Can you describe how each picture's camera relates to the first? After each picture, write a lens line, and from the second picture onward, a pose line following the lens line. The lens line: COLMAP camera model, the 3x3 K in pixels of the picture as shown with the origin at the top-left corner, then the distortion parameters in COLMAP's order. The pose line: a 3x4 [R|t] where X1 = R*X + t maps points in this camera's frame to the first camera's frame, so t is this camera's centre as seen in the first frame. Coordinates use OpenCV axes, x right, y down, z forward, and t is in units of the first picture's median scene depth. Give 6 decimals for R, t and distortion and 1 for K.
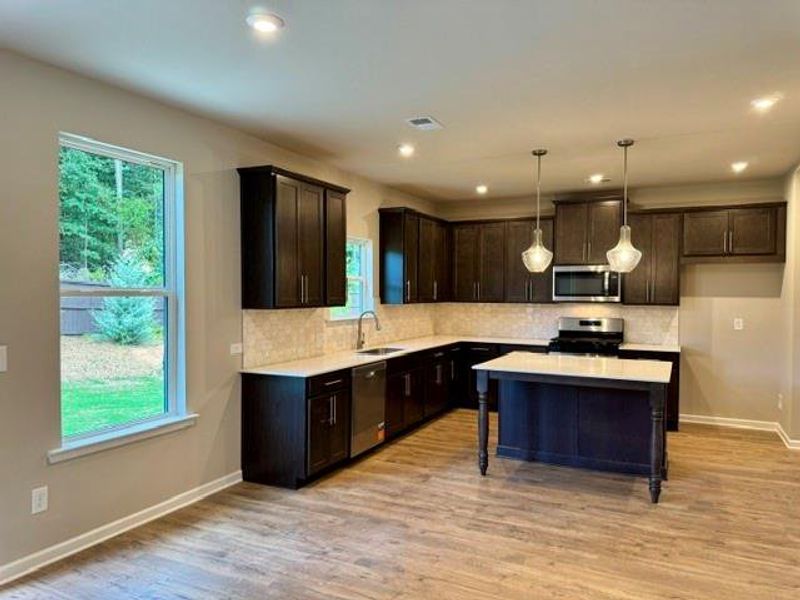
lens RADIAL K [[545.0, 0, 400.0], [0, 545.0, 300.0], [0, 0, 1]] dist [0.002118, -0.055621]
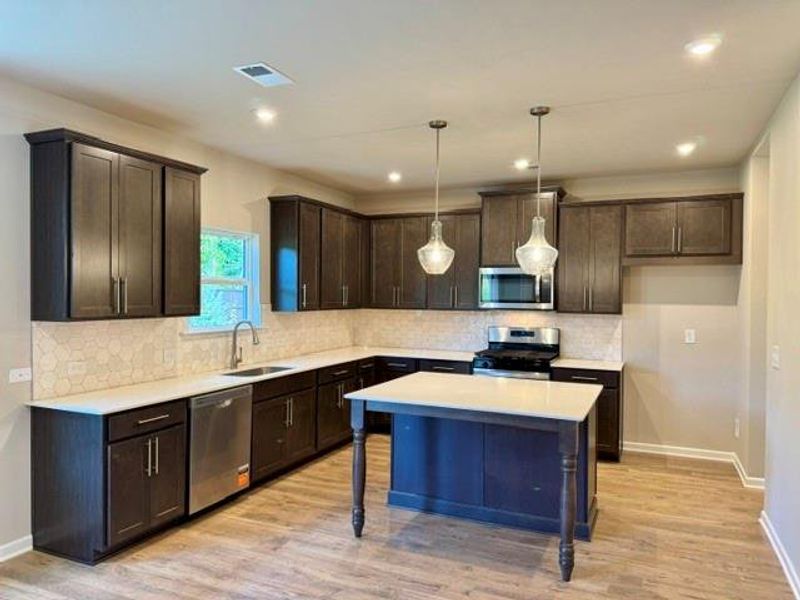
lens RADIAL K [[561.5, 0, 400.1], [0, 561.5, 295.0], [0, 0, 1]] dist [0.012612, -0.067442]
pose [[0.998290, 0.003489, 0.058347, 0.141554], [-0.002722, 0.999909, -0.013224, -0.009125], [-0.058388, 0.013042, 0.998209, 0.168748]]
